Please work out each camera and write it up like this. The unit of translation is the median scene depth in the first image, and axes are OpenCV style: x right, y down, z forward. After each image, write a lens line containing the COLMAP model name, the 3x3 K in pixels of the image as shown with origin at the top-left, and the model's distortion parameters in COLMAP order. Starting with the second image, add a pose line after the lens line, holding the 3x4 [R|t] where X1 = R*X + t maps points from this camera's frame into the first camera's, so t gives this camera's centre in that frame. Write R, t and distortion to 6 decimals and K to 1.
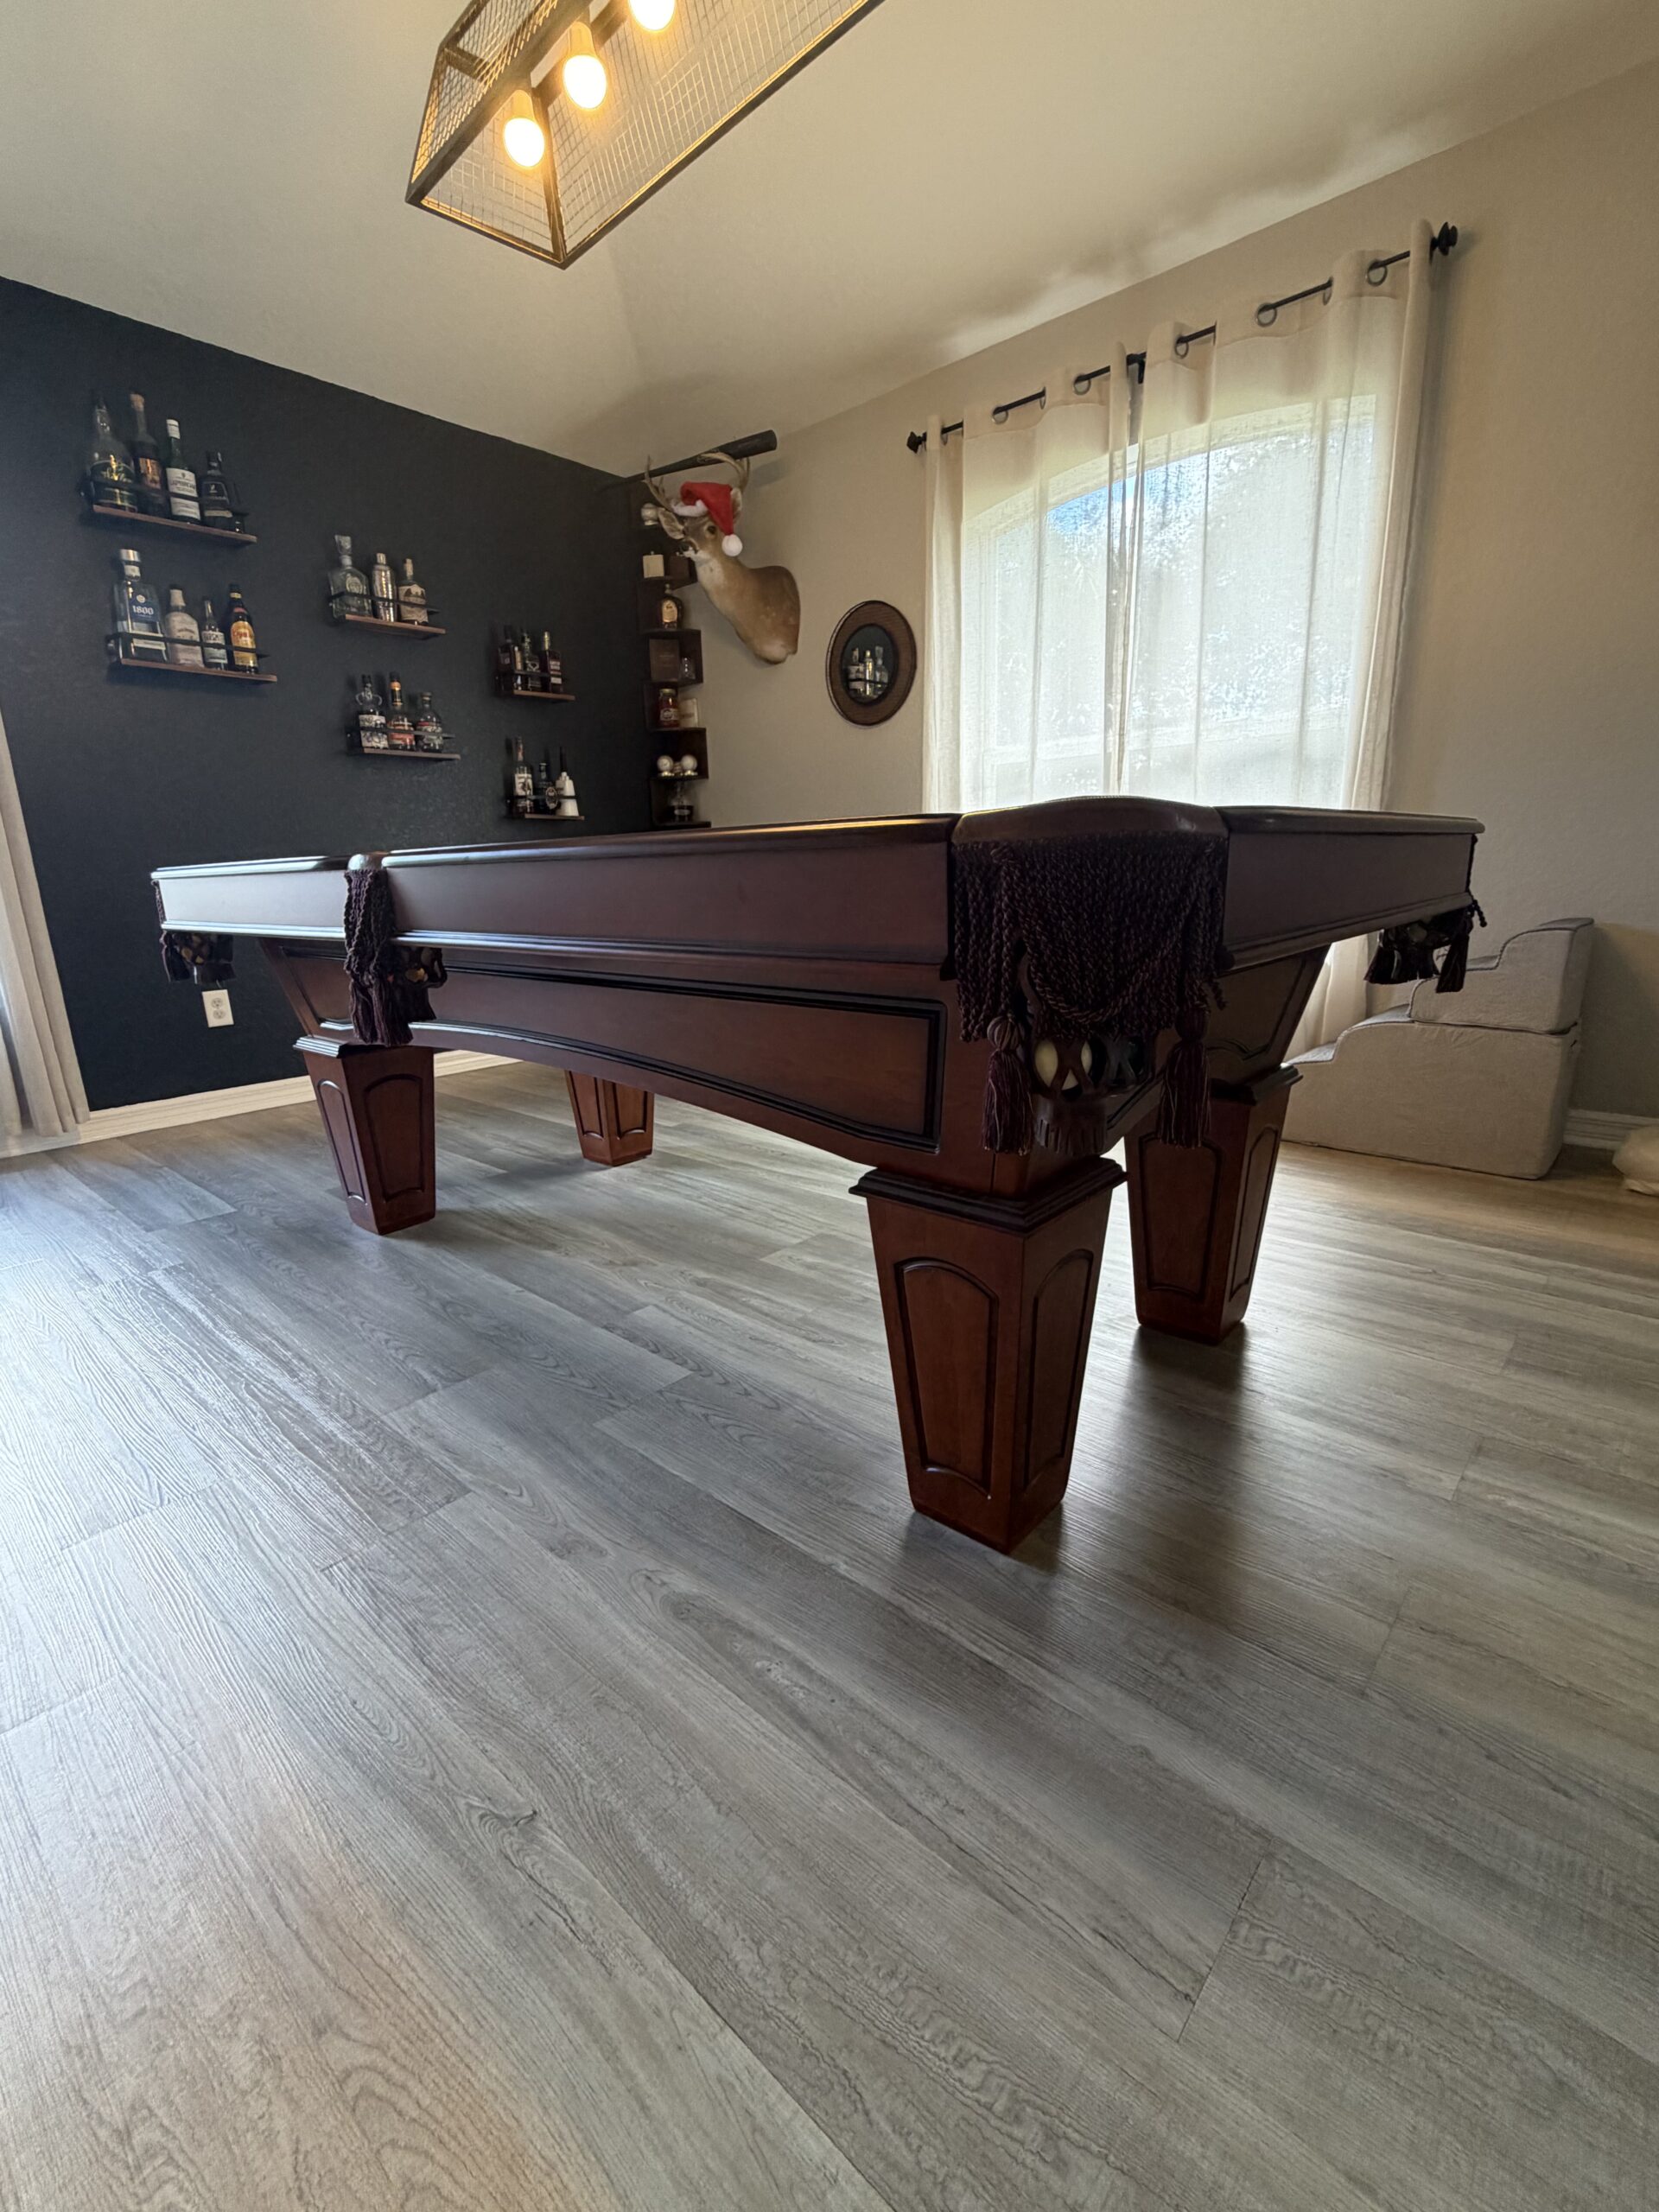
lens RADIAL K [[972.3, 0, 830.9], [0, 972.3, 1109.7], [0, 0, 1]] dist [-0.000162, -0.000080]
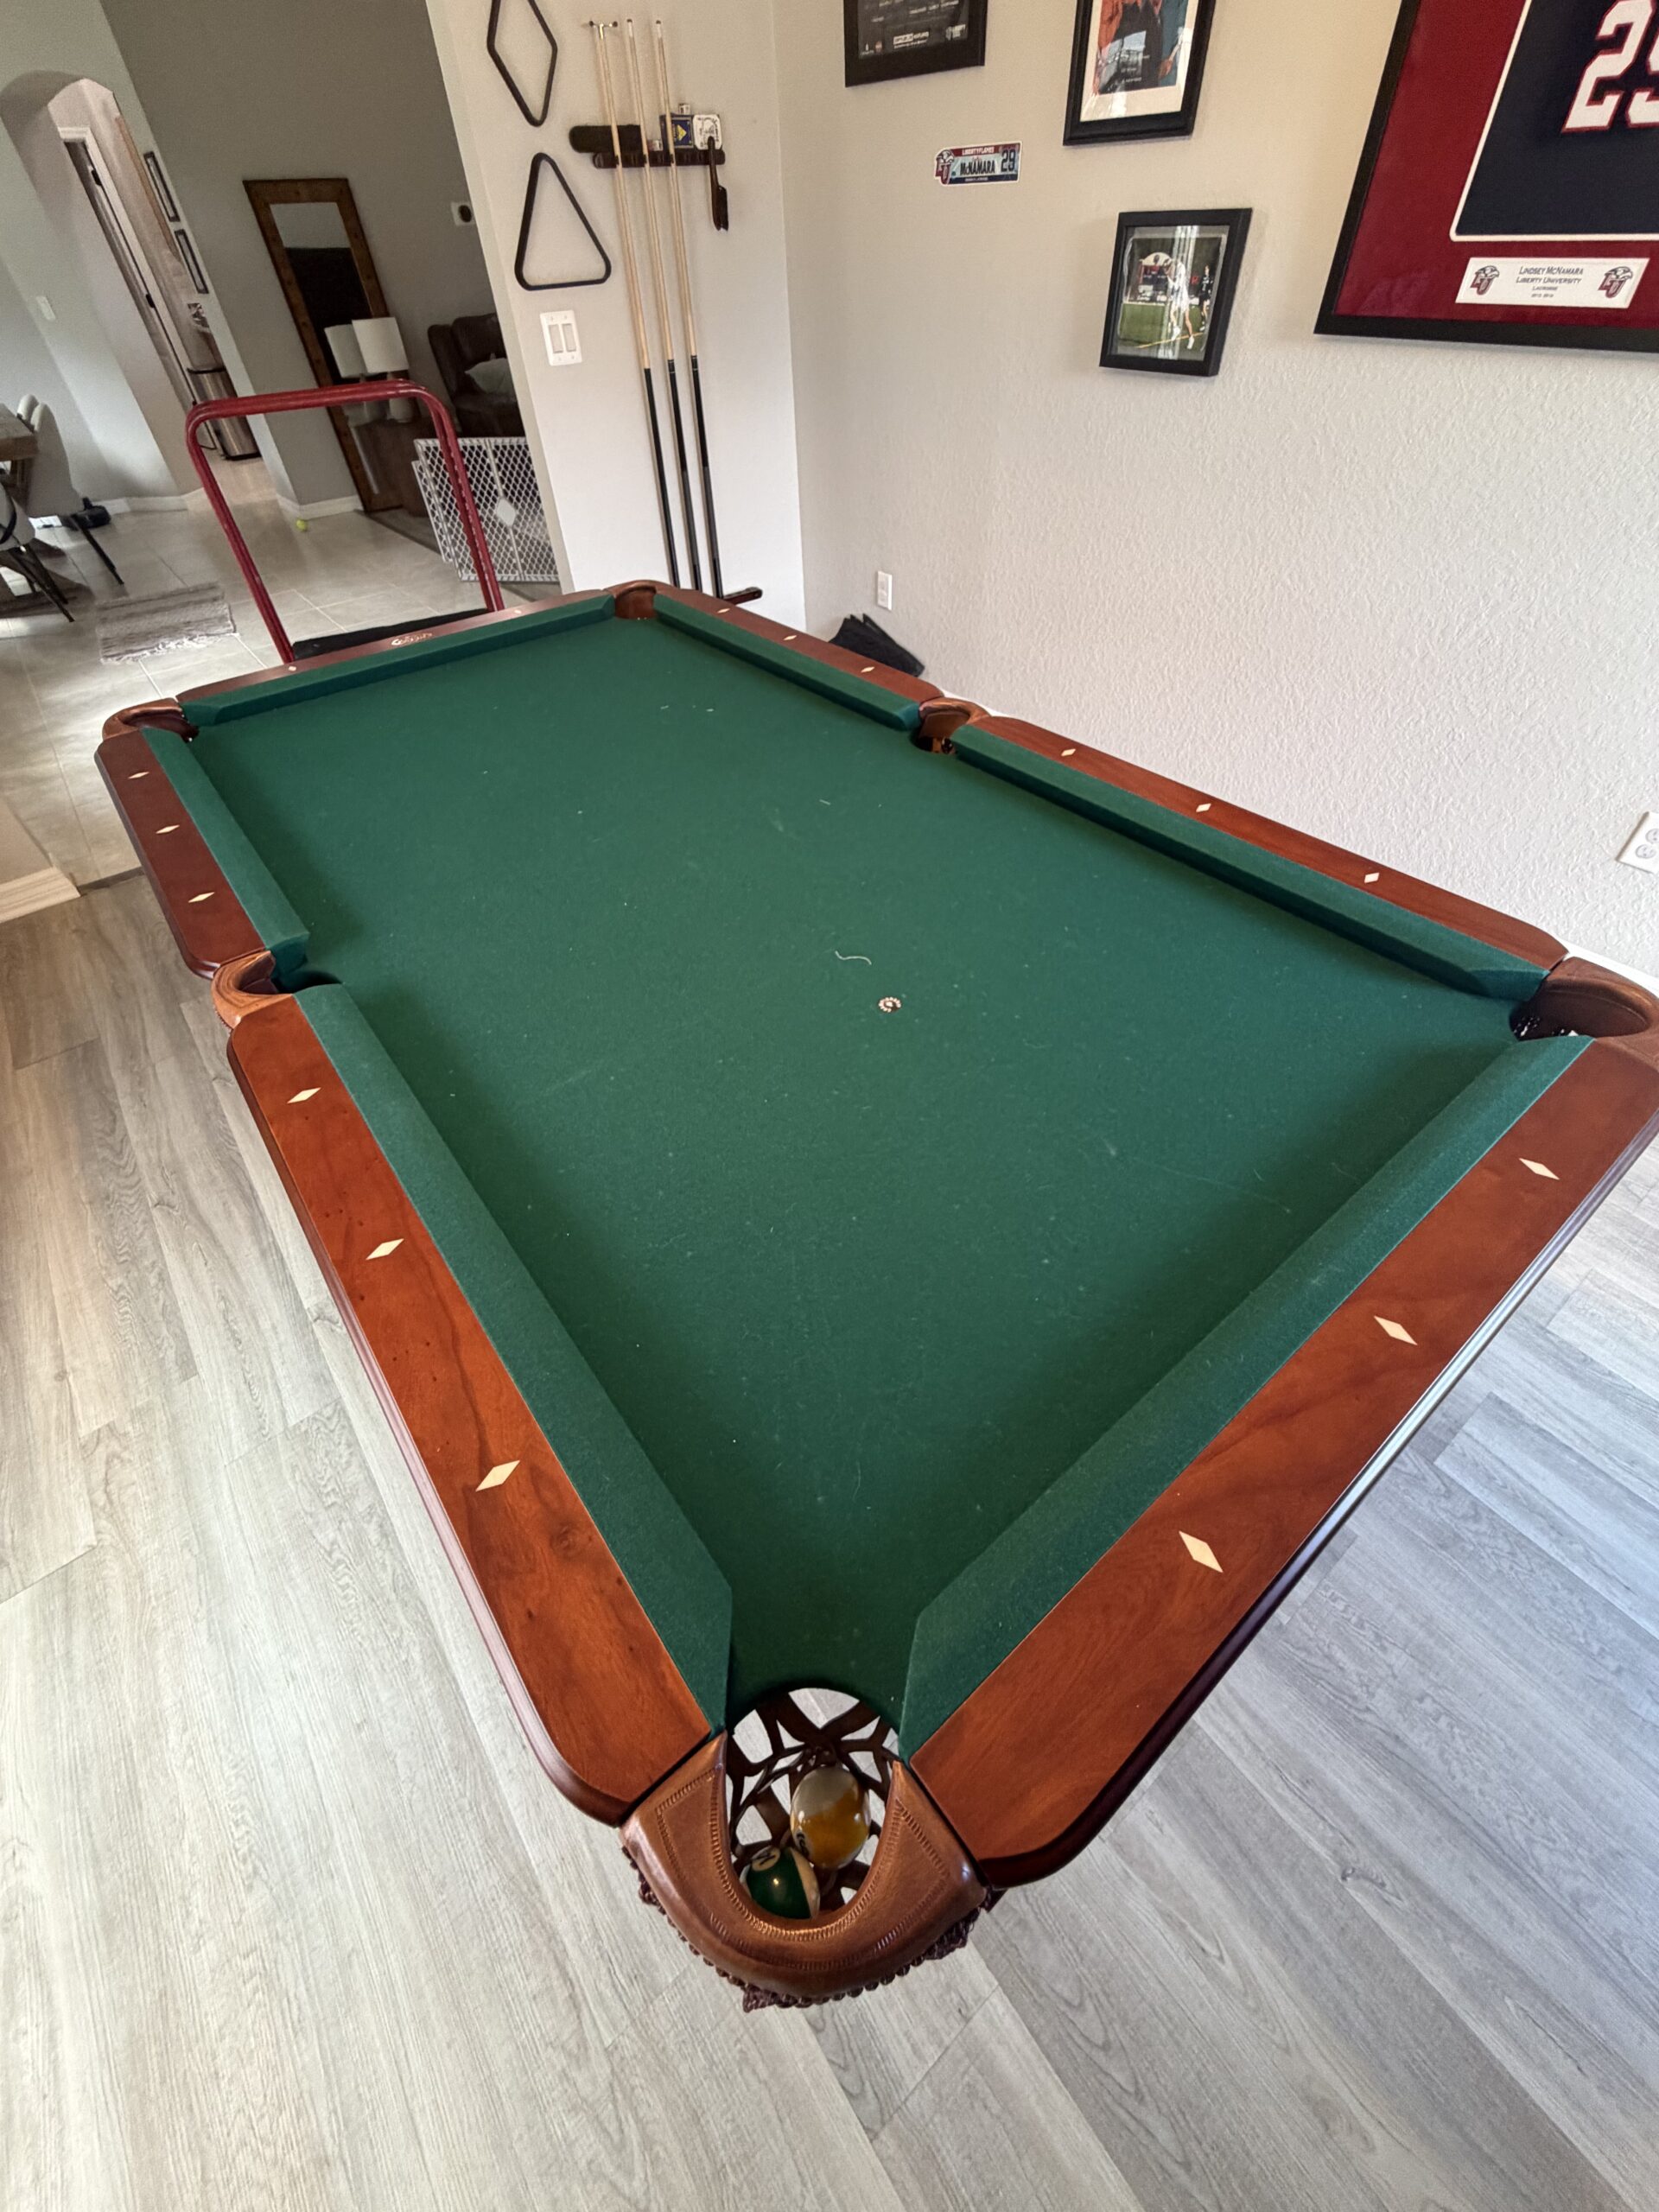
lens RADIAL K [[879.0, 0, 828.8], [0, 879.0, 1100.1], [0, 0, 1]] dist [0.000582, -0.000260]
pose [[-0.982433, -0.074436, 0.171129, -0.259247], [0.110450, 0.507220, 0.854710, -0.490596], [-0.150421, 0.858596, -0.490088, 0.993163]]
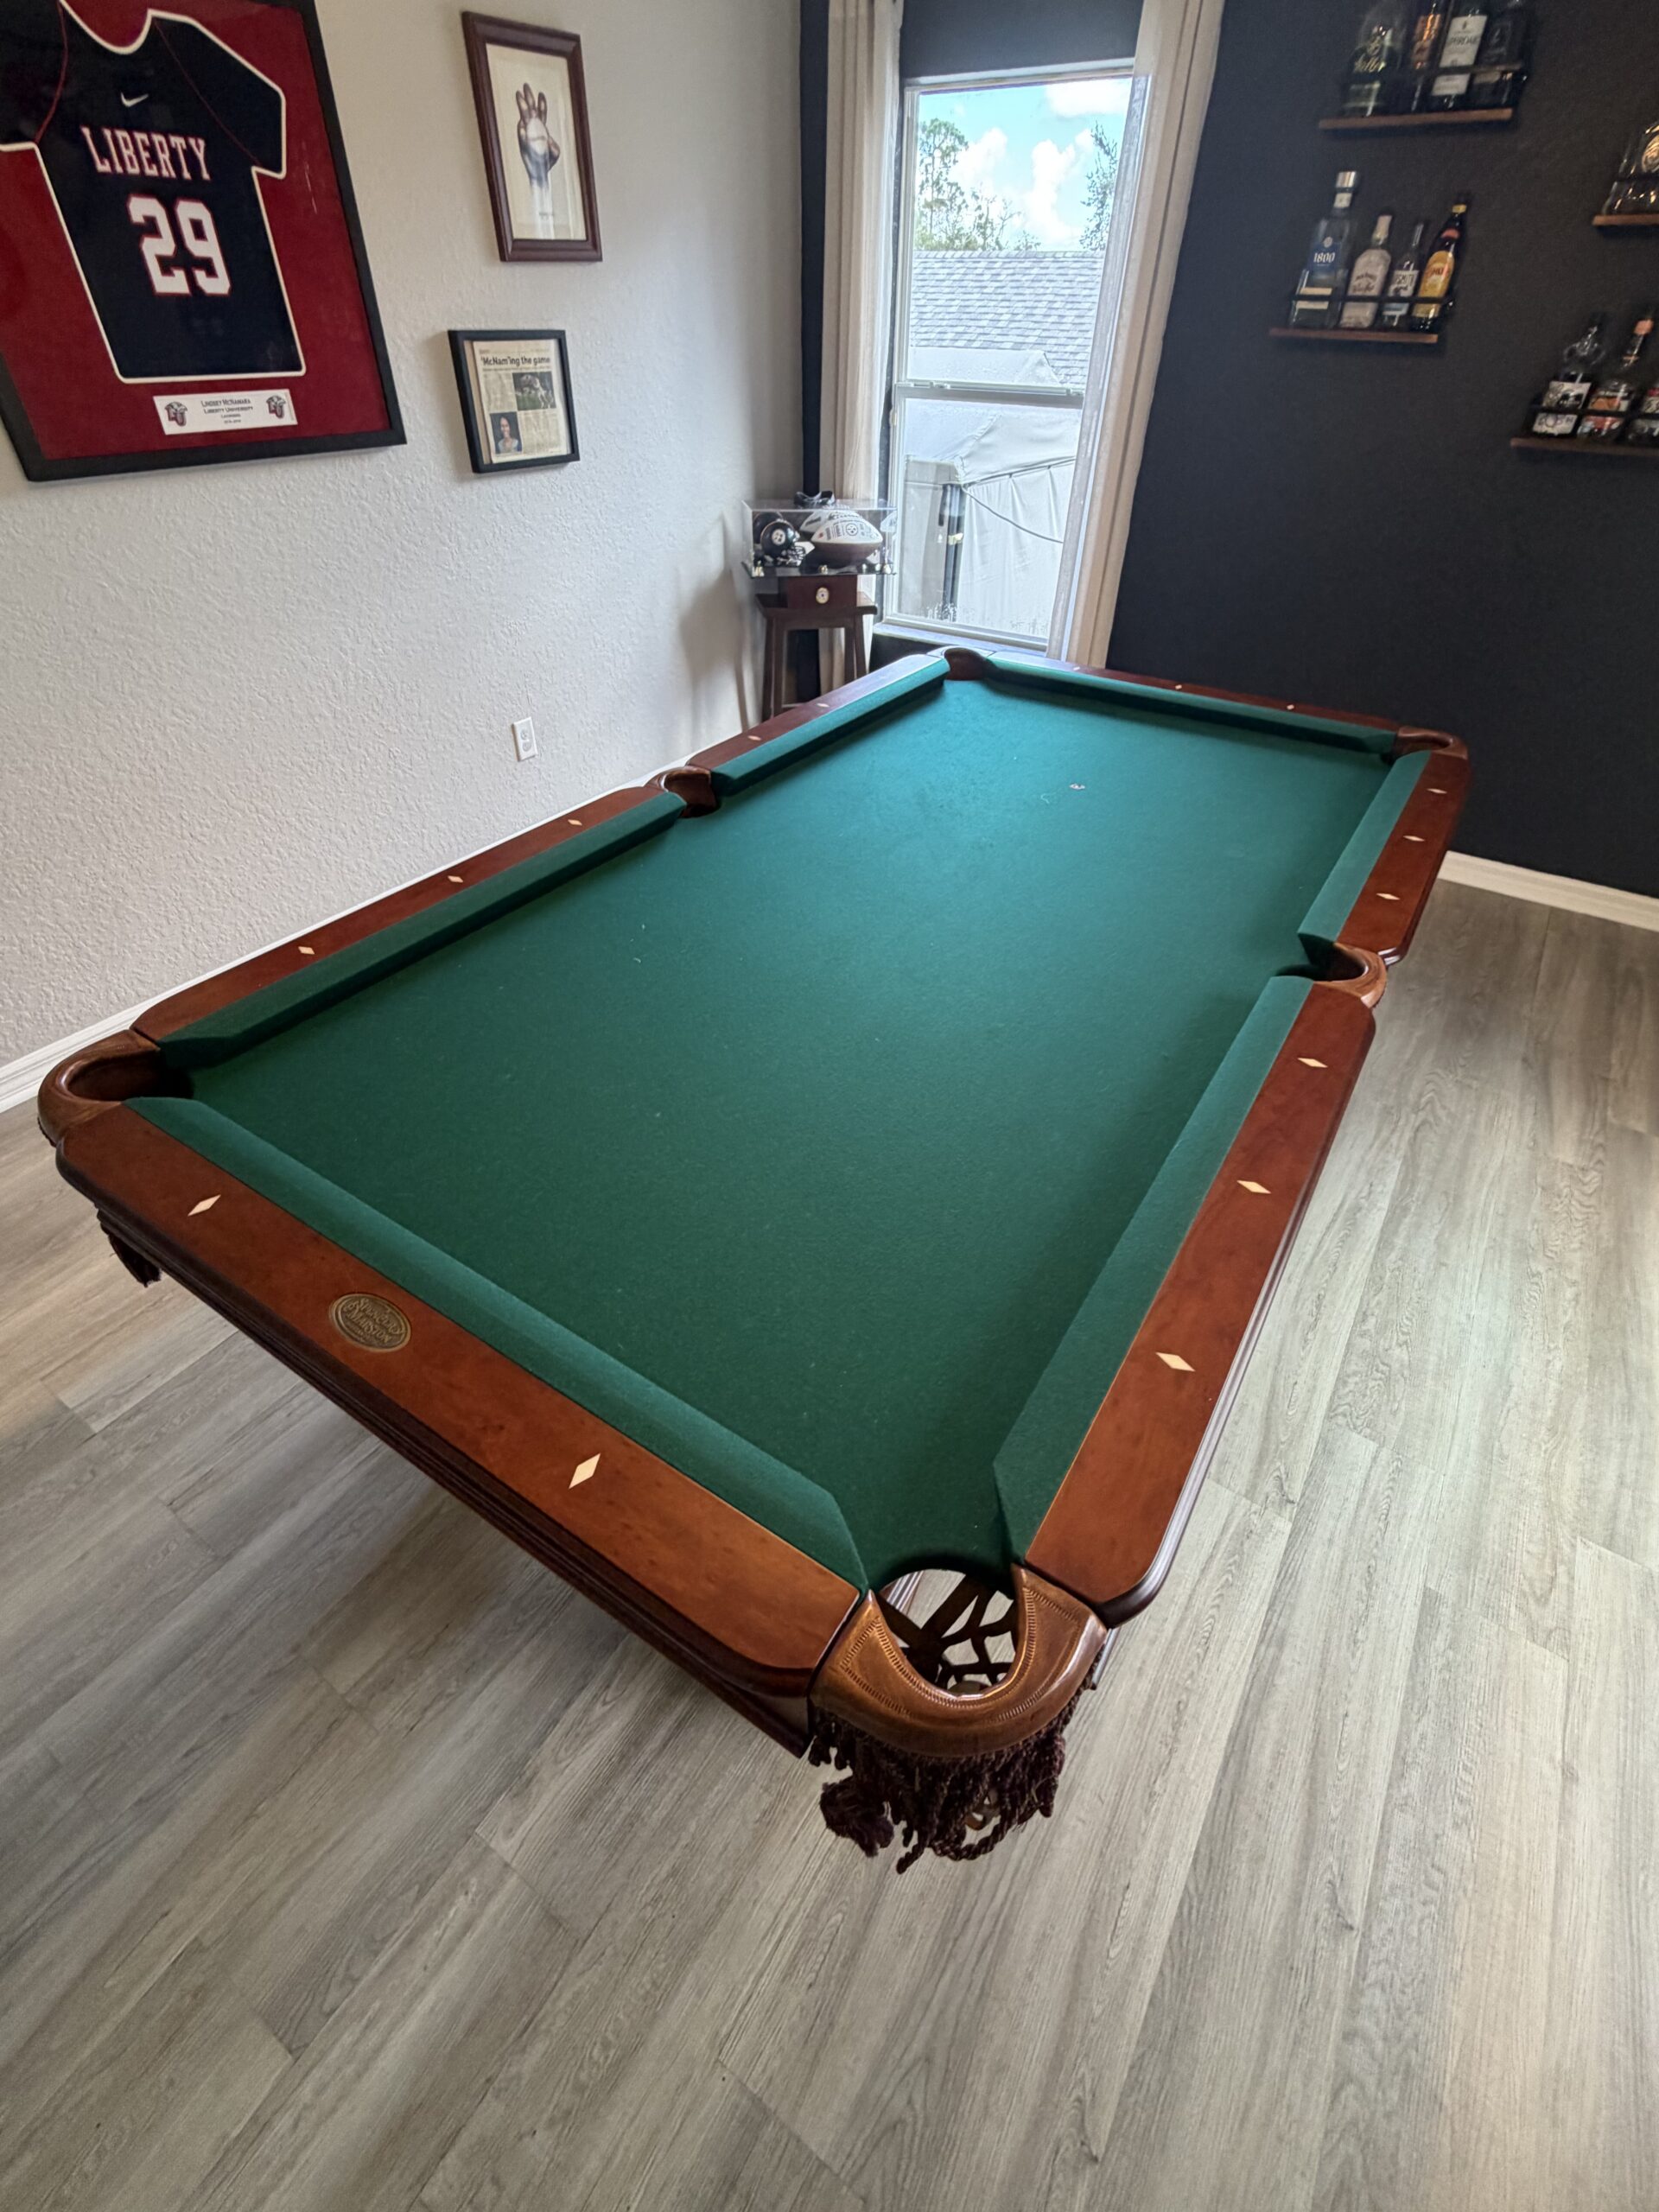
lens RADIAL K [[972.3, 0, 831.8], [0, 972.3, 1105.0], [0, 0, 1]] dist [-0.000162, -0.000080]
pose [[0.148432, 0.657485, -0.738703, 0.412792], [-0.260892, 0.746549, 0.612046, -0.390824], [0.953889, 0.101874, 0.282344, 0.431982]]
